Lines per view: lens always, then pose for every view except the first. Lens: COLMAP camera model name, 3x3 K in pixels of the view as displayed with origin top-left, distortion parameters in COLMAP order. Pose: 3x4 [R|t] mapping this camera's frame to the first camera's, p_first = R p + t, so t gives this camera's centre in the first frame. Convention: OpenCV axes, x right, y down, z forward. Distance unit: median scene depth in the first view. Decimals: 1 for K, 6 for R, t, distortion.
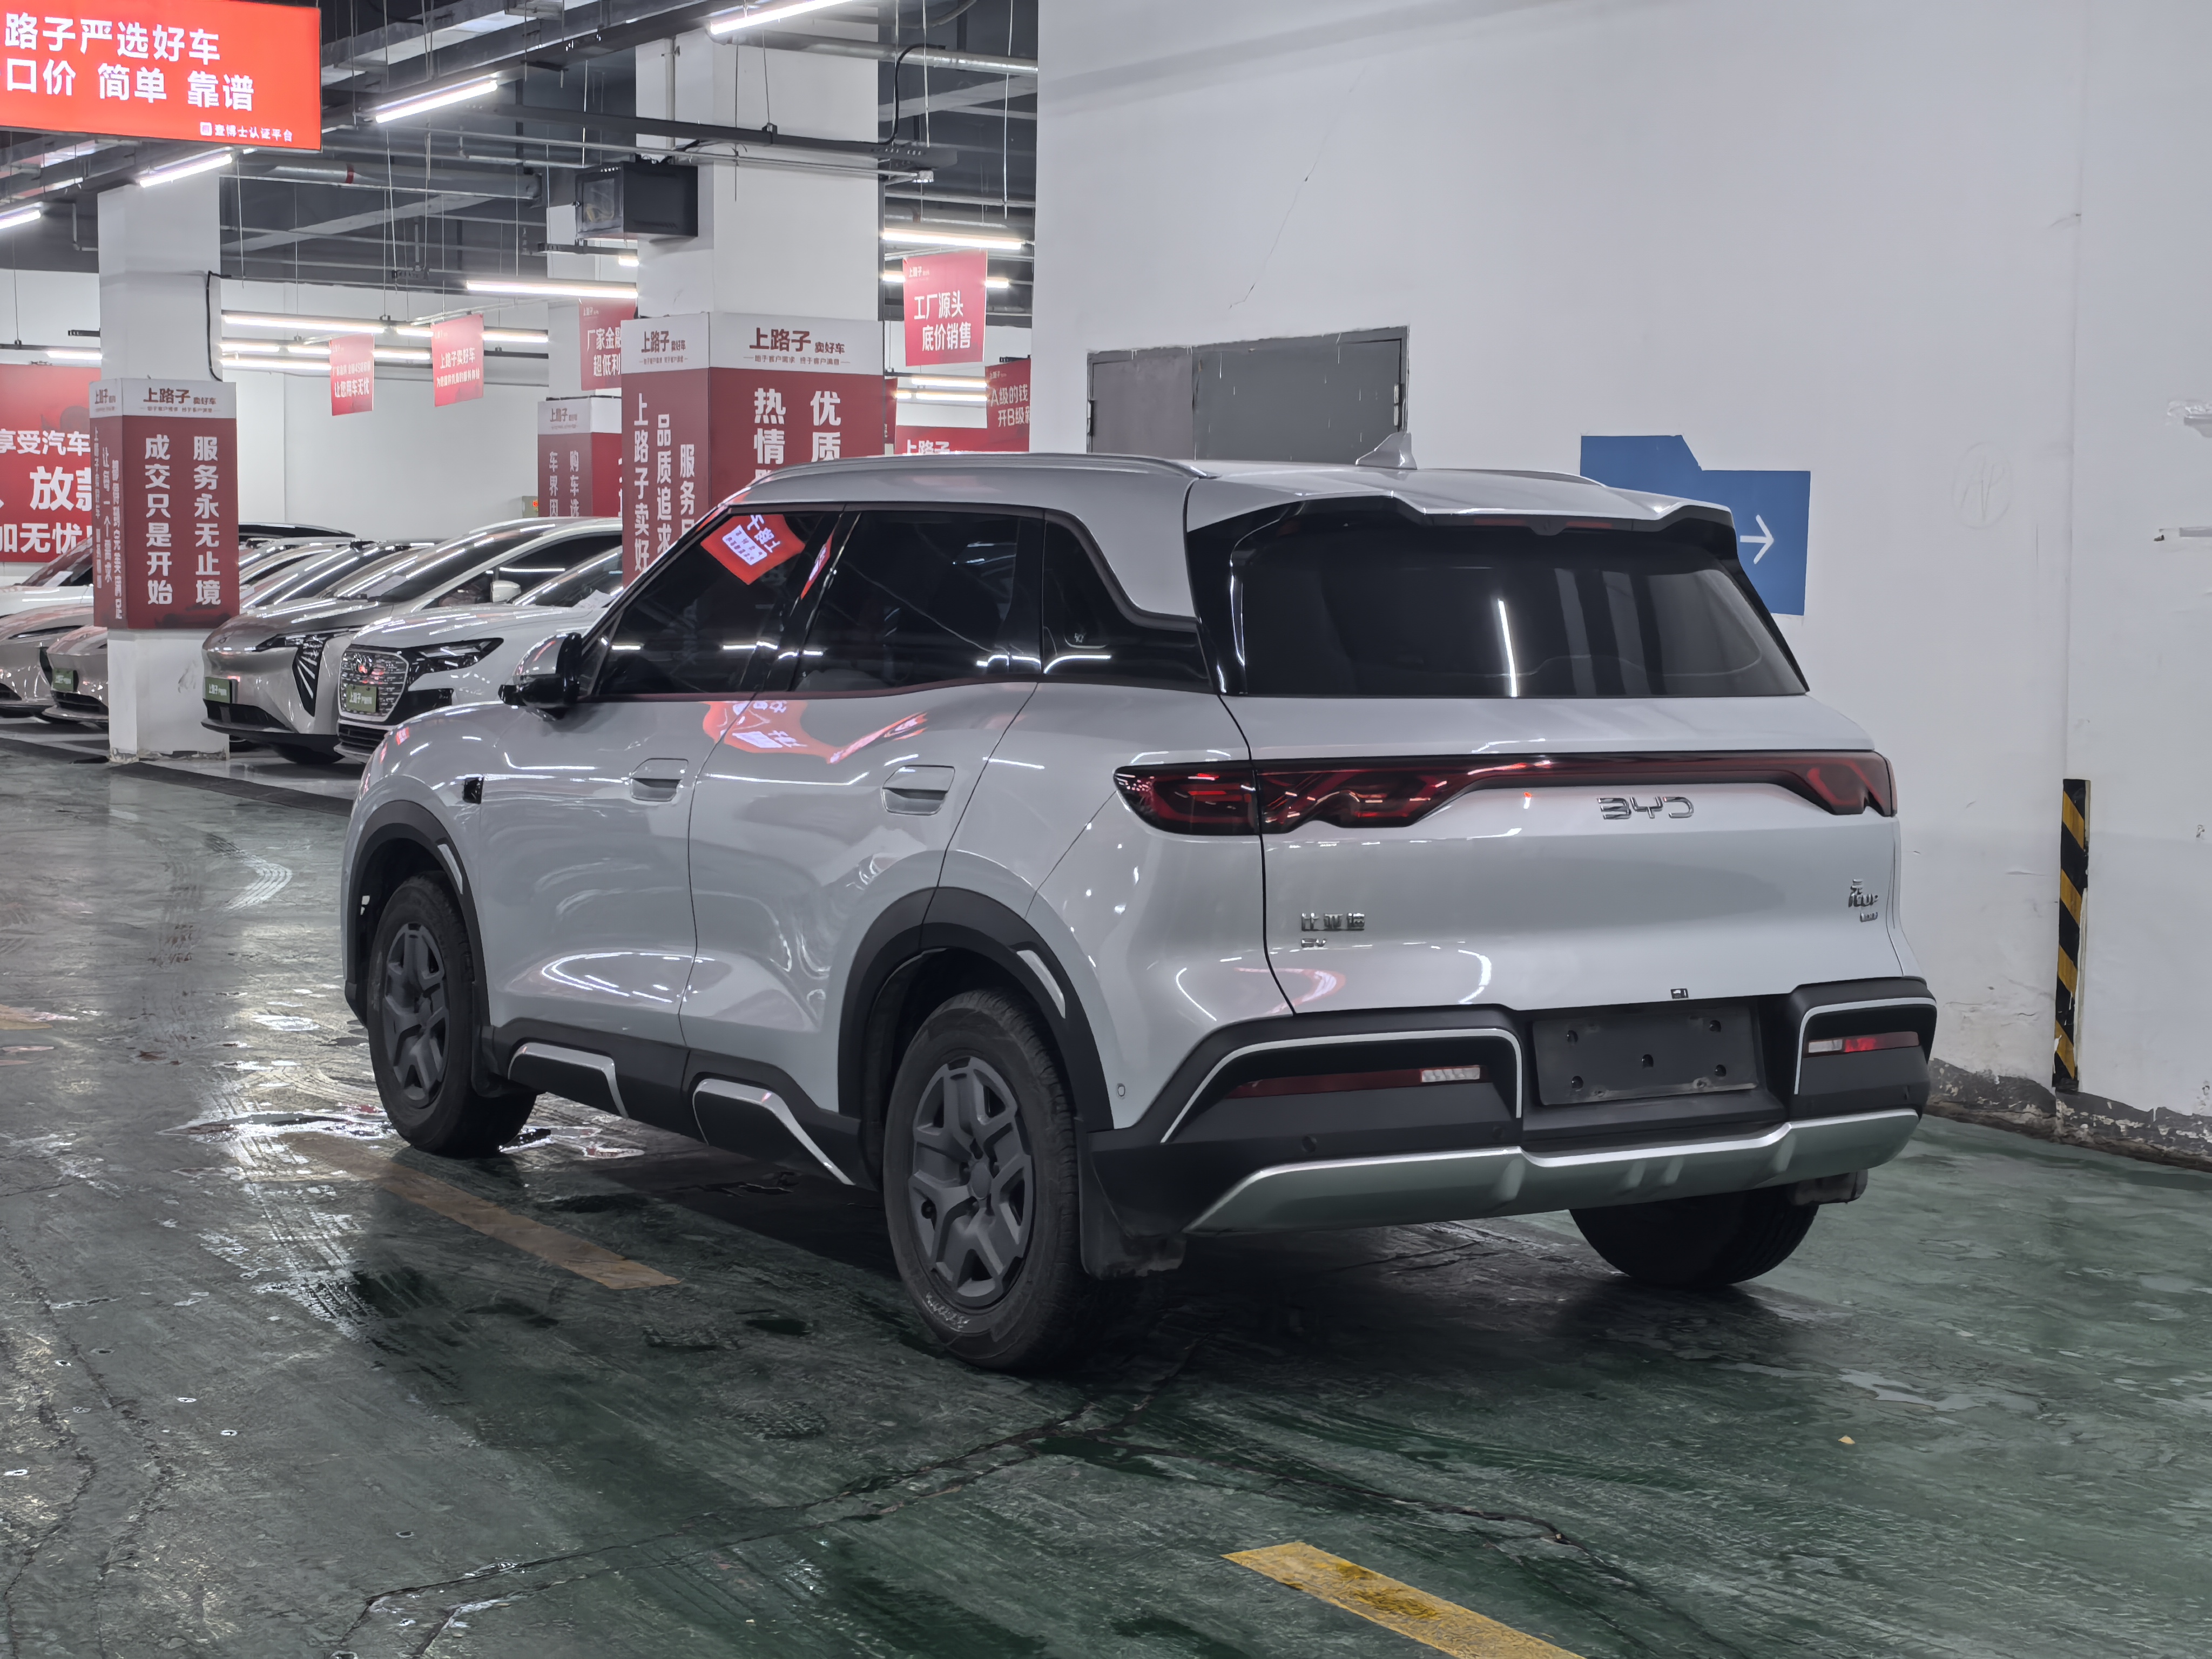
lens RADIAL K [[3604.4, 0, 1101.9], [0, 3604.4, 835.4], [0, 0, 1]] dist [0.133217, 0.000000]
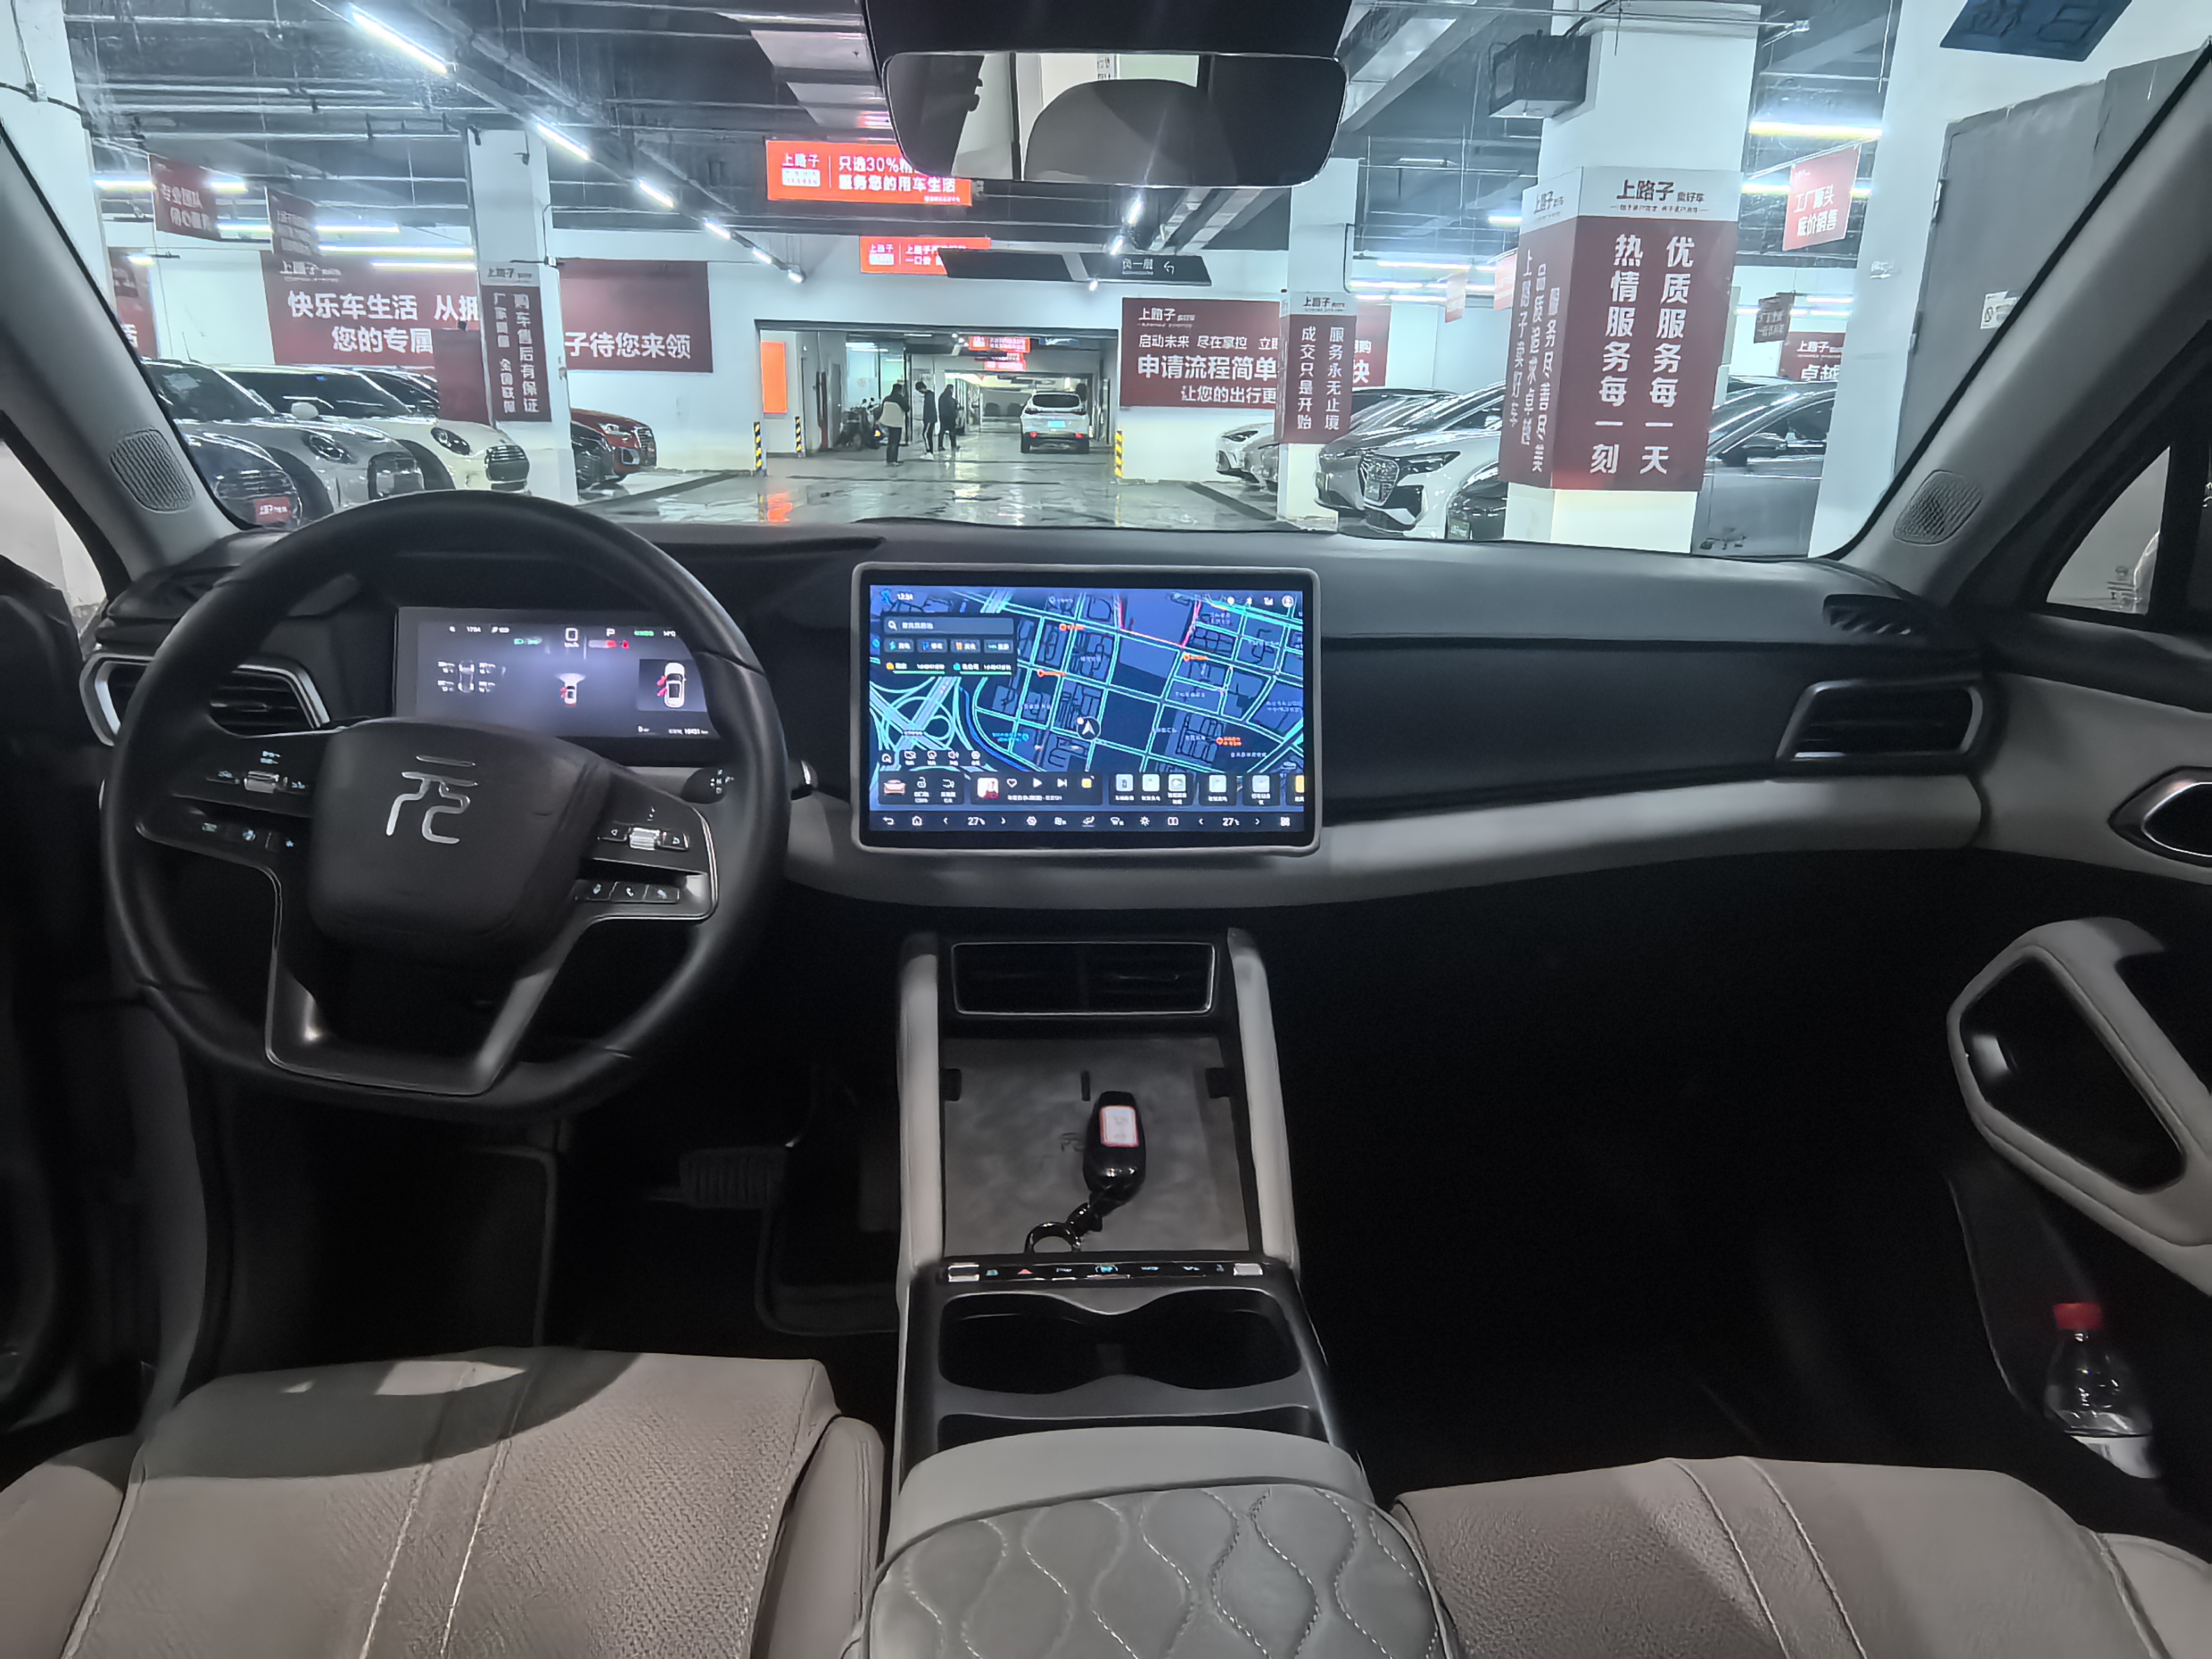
lens RADIAL K [[1495.1, 0, 1107.5], [0, 1495.1, 855.8], [0, 0, 1]] dist [-0.006095, -0.002320]
pose [[0.886409, 0.141186, -0.440846, -0.000262], [-0.047364, 0.975016, 0.217025, -0.023785], [0.460473, -0.171493, 0.870951, 0.463362]]
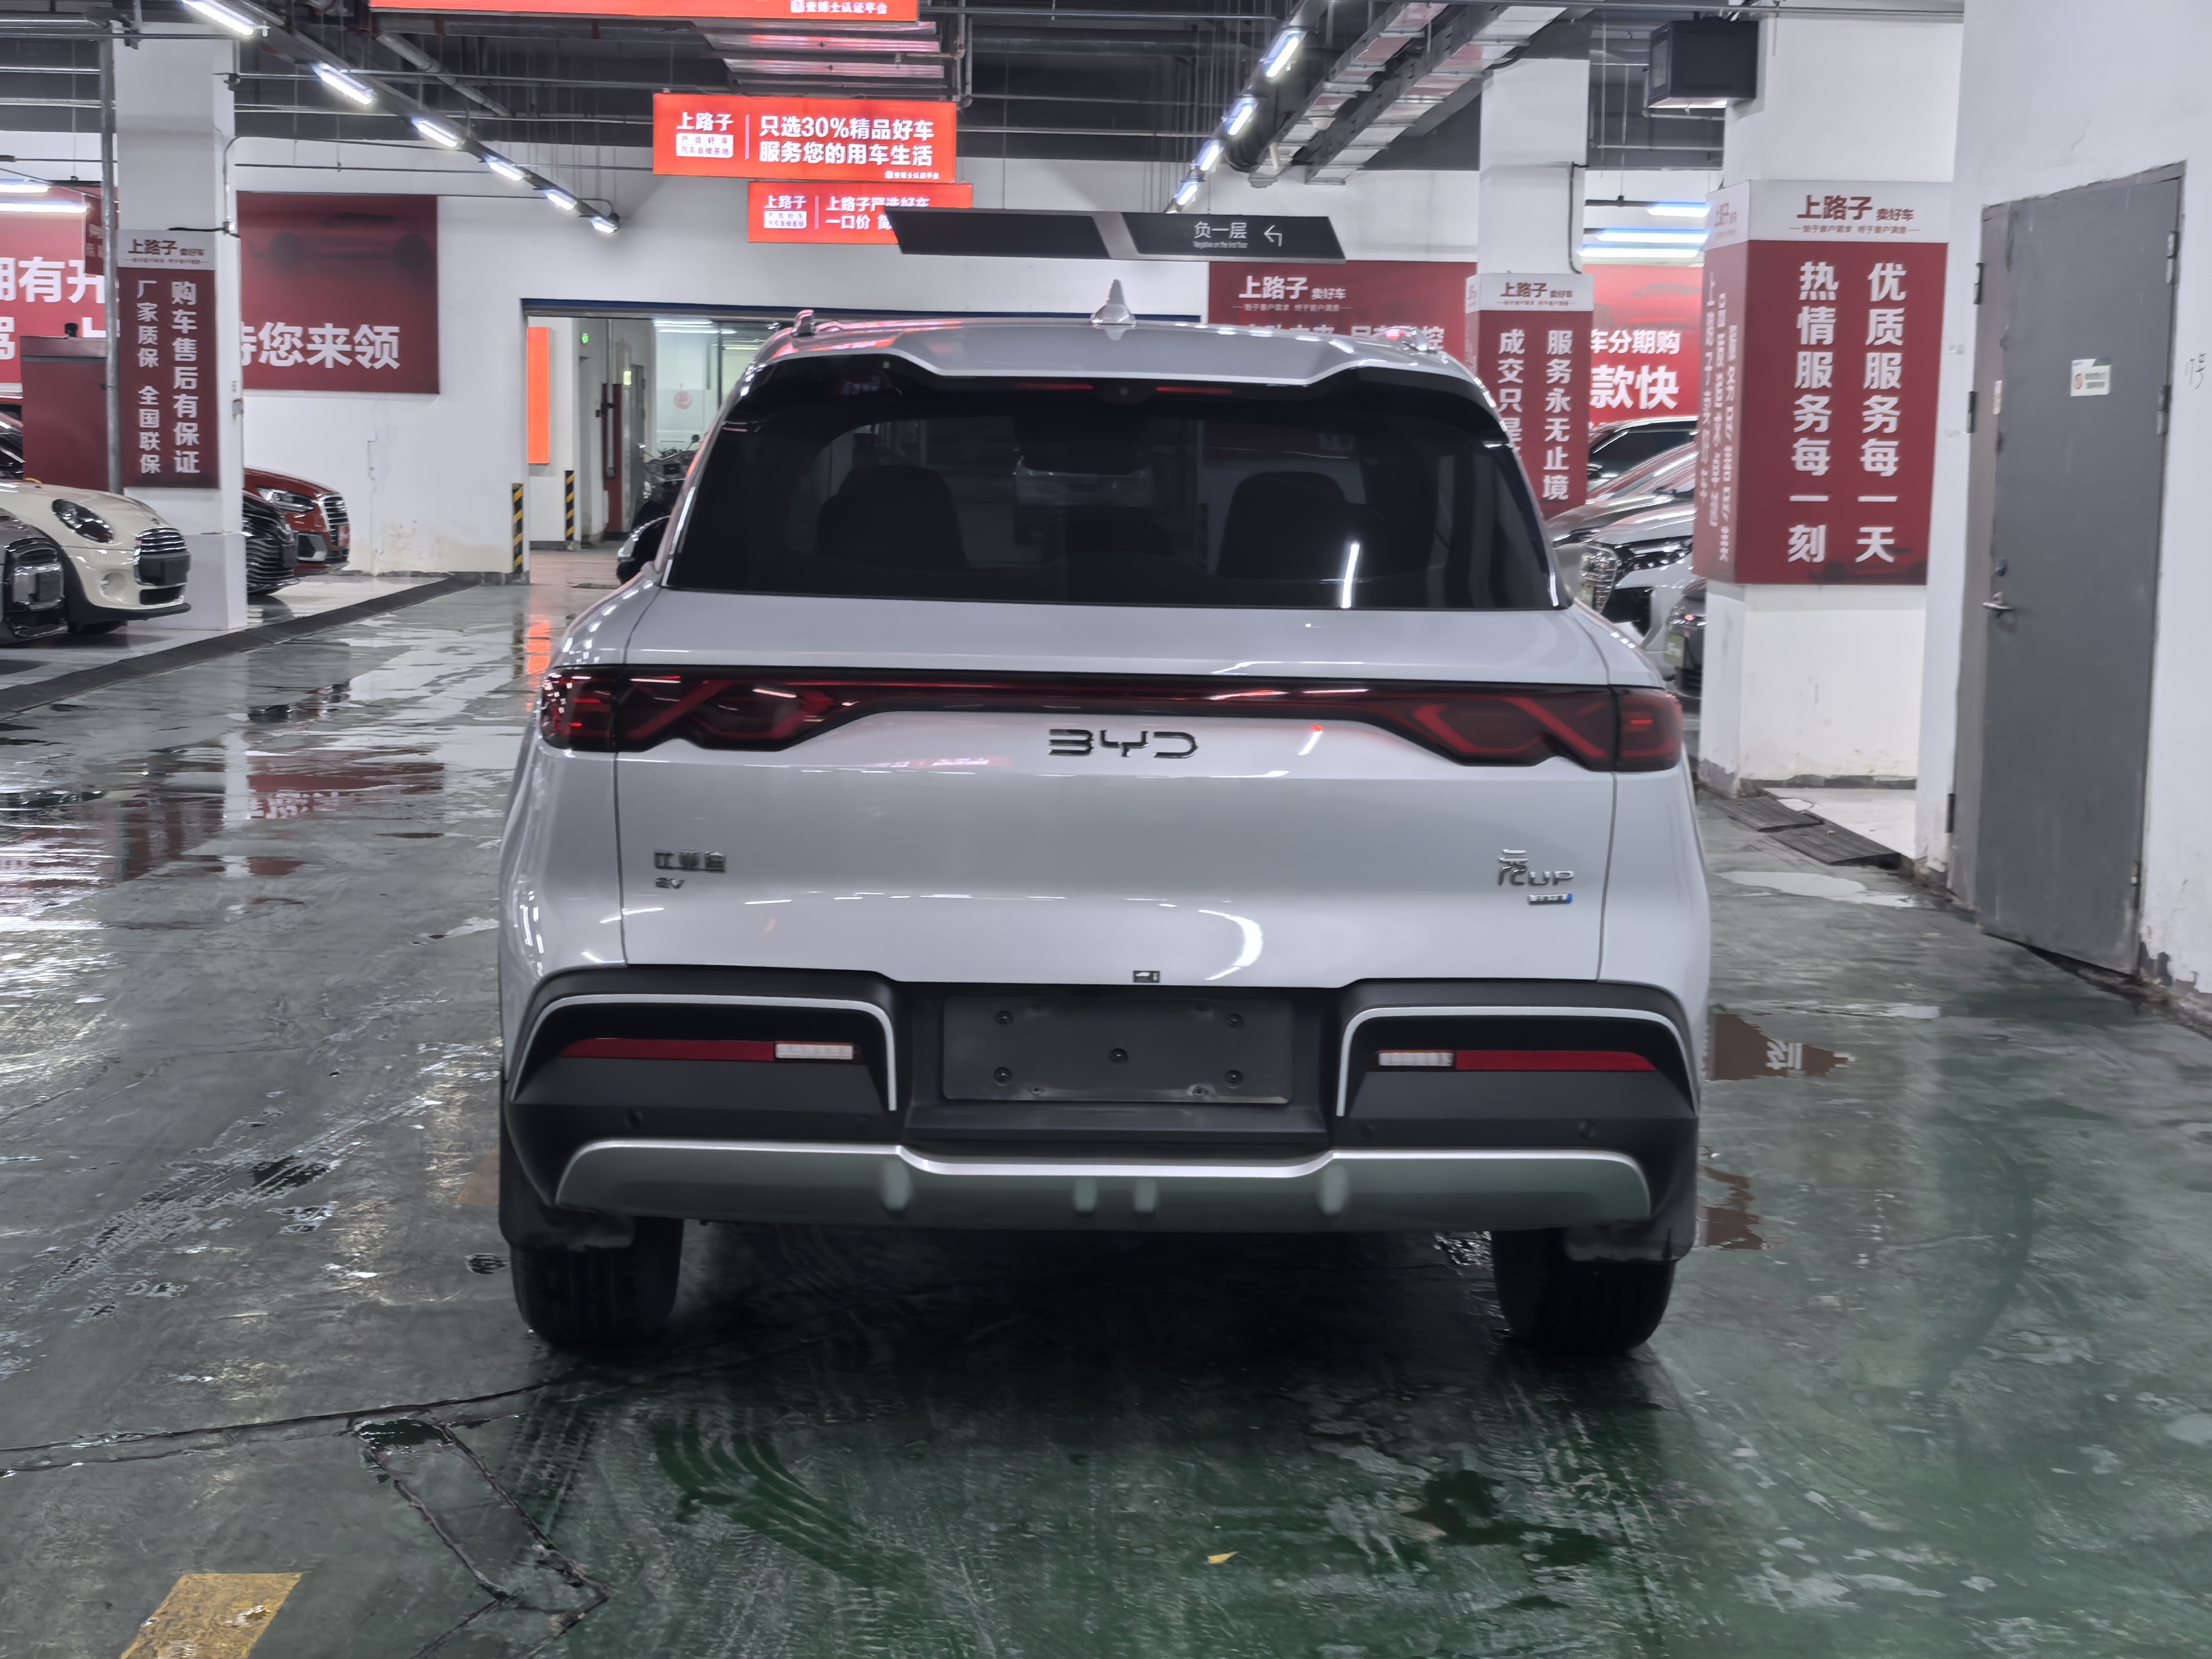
lens RADIAL K [[3604.4, 0, 1106.8], [0, 3604.4, 832.8], [0, 0, 1]] dist [0.133217, 0.000000]
pose [[0.873146, 0.057588, -0.484046, 0.202228], [-0.044738, 0.998273, 0.038066, -0.006851], [0.485402, -0.011582, 0.874214, 0.111081]]
